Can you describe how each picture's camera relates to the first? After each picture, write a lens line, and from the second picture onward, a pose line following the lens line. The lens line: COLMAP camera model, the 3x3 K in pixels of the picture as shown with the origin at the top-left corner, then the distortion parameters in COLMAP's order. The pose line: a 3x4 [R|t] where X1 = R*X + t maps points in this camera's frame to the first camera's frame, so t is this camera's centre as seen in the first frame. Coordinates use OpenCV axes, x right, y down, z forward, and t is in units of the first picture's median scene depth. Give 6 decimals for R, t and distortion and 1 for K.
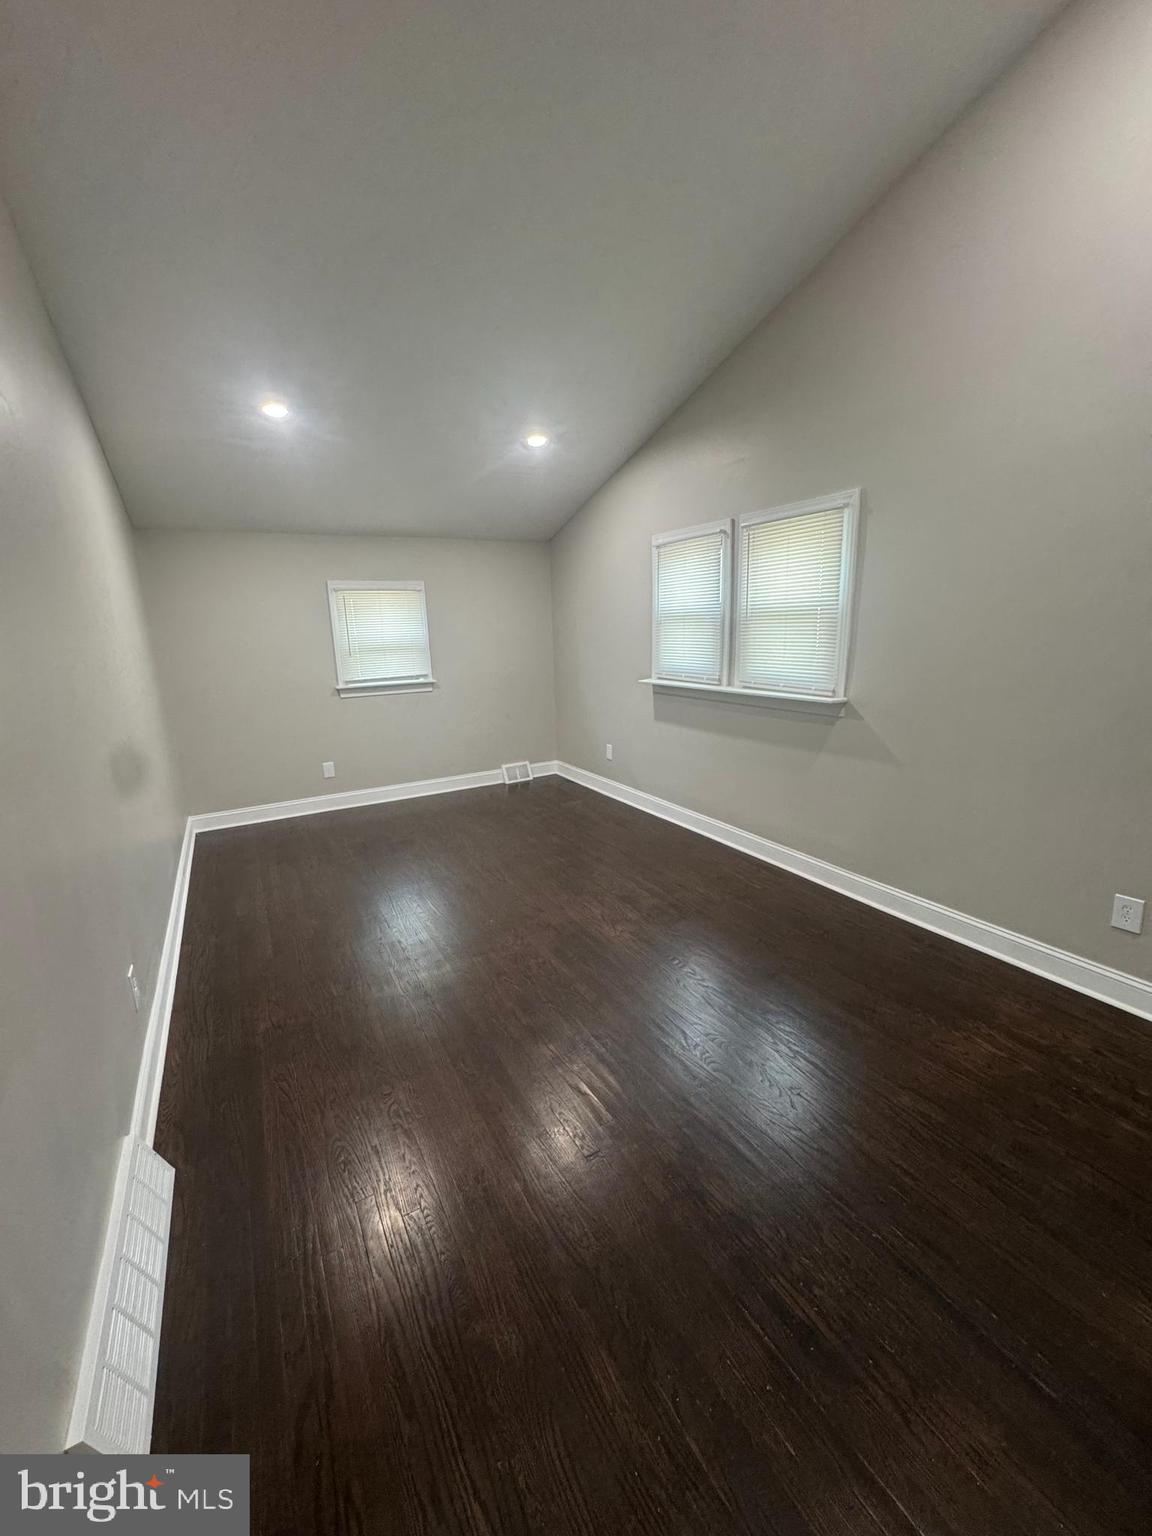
lens RADIAL K [[607.0, 0, 582.6], [0, 607.0, 766.9], [0, 0, 1]] dist [-0.000973, 0.000001]
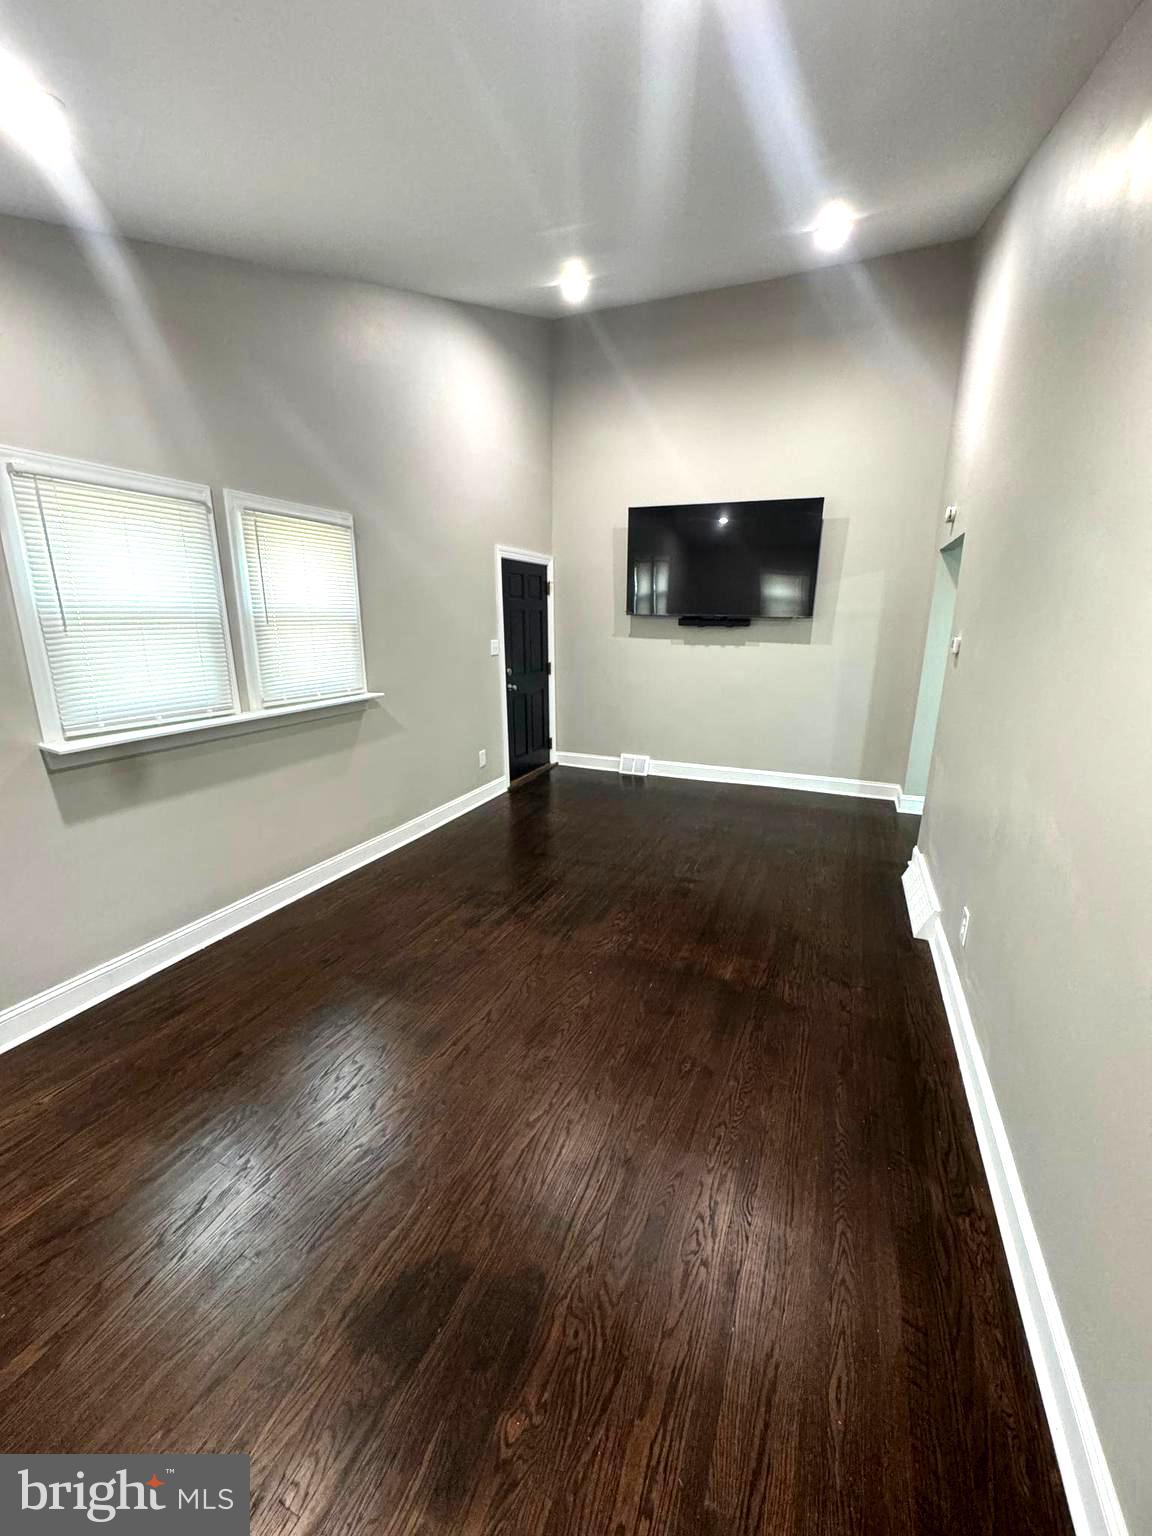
lens RADIAL K [[607.0, 0, 582.6], [0, 607.0, 766.9], [0, 0, 1]] dist [-0.000973, 0.000001]
pose [[-0.596690, -0.161989, 0.785952, -0.651398], [0.203834, 0.916696, 0.343686, -0.257609], [-0.776153, 0.365277, -0.513965, 1.142516]]
